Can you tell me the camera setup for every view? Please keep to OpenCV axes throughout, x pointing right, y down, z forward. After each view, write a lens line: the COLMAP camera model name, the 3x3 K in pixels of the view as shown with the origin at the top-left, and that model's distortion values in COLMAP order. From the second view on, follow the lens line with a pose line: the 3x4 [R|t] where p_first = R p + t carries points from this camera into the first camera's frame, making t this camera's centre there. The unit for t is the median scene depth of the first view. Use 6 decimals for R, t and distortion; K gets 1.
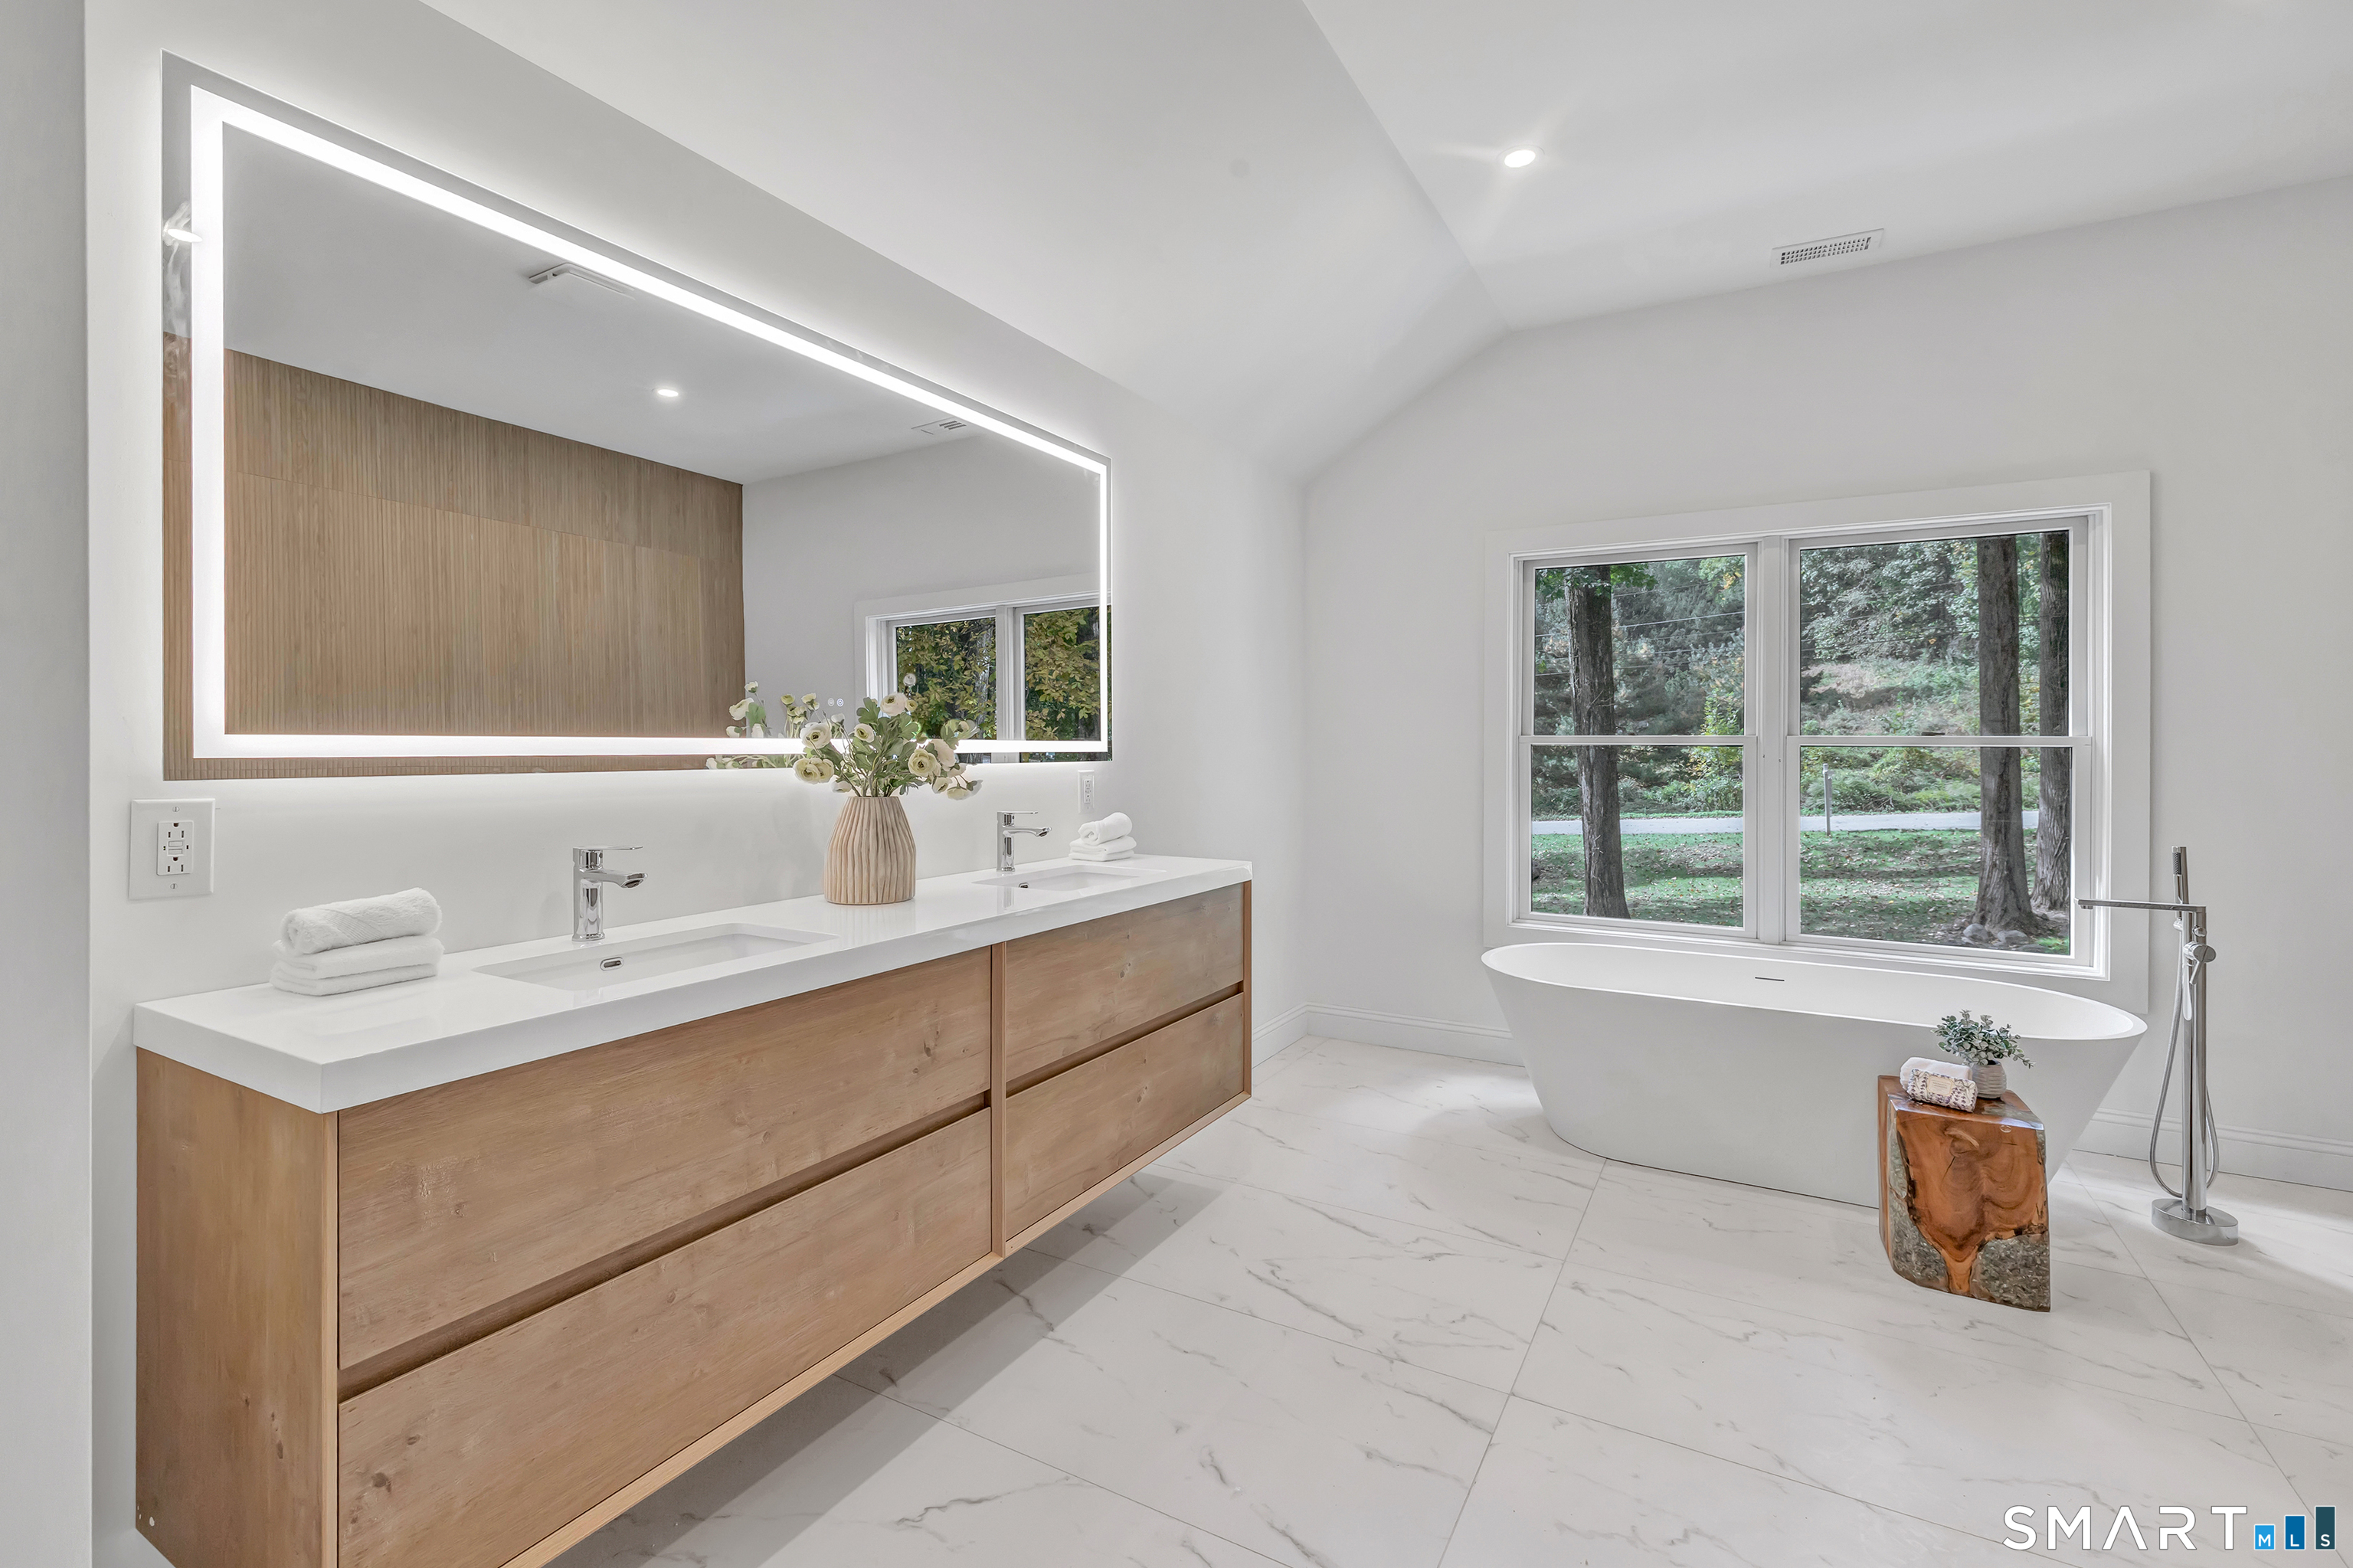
lens RADIAL K [[1050.0, 0, 1185.0], [0, 1050.0, 747.2], [0, 0, 1]] dist [0.001874, 0.000083]
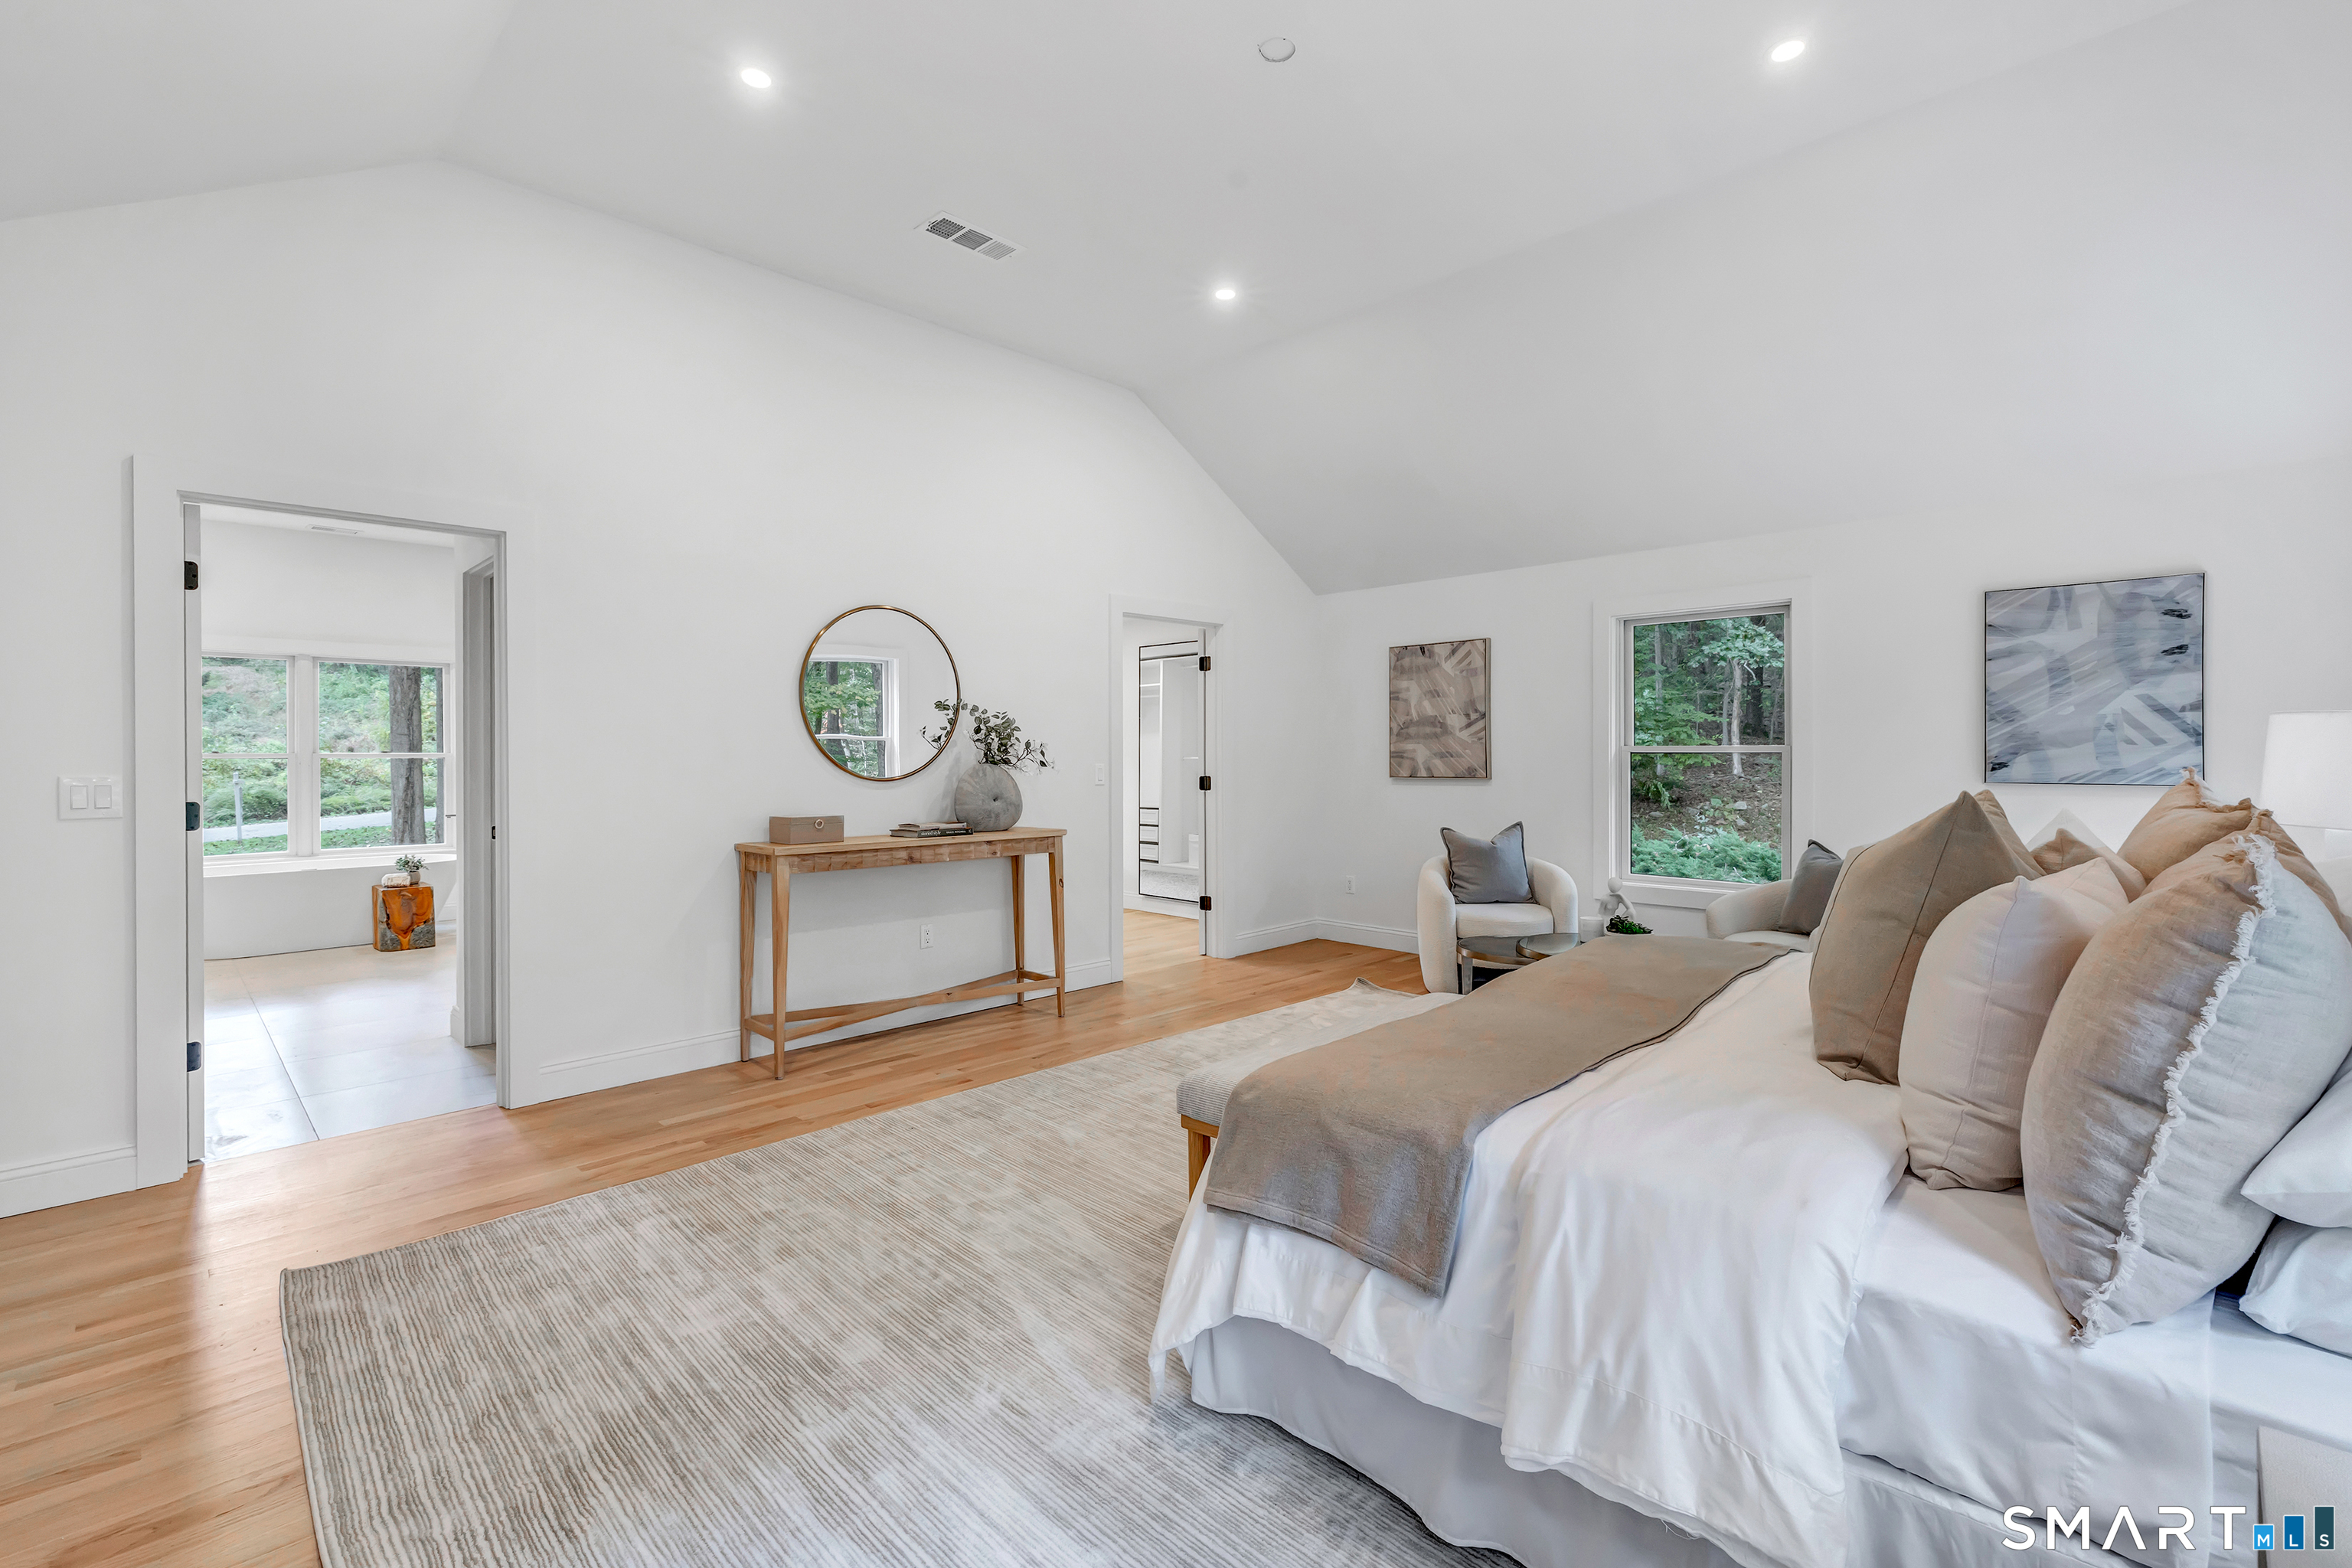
lens RADIAL K [[1049.5, 0, 1184.5], [0, 1049.5, 747.2], [0, 0, 1]] dist [0.001874, 0.000083]
pose [[0.267765, -0.001274, 0.963484, -0.171007], [0.008021, 0.999967, -0.000906, -0.001432], [-0.963451, 0.007971, 0.267766, -0.213895]]
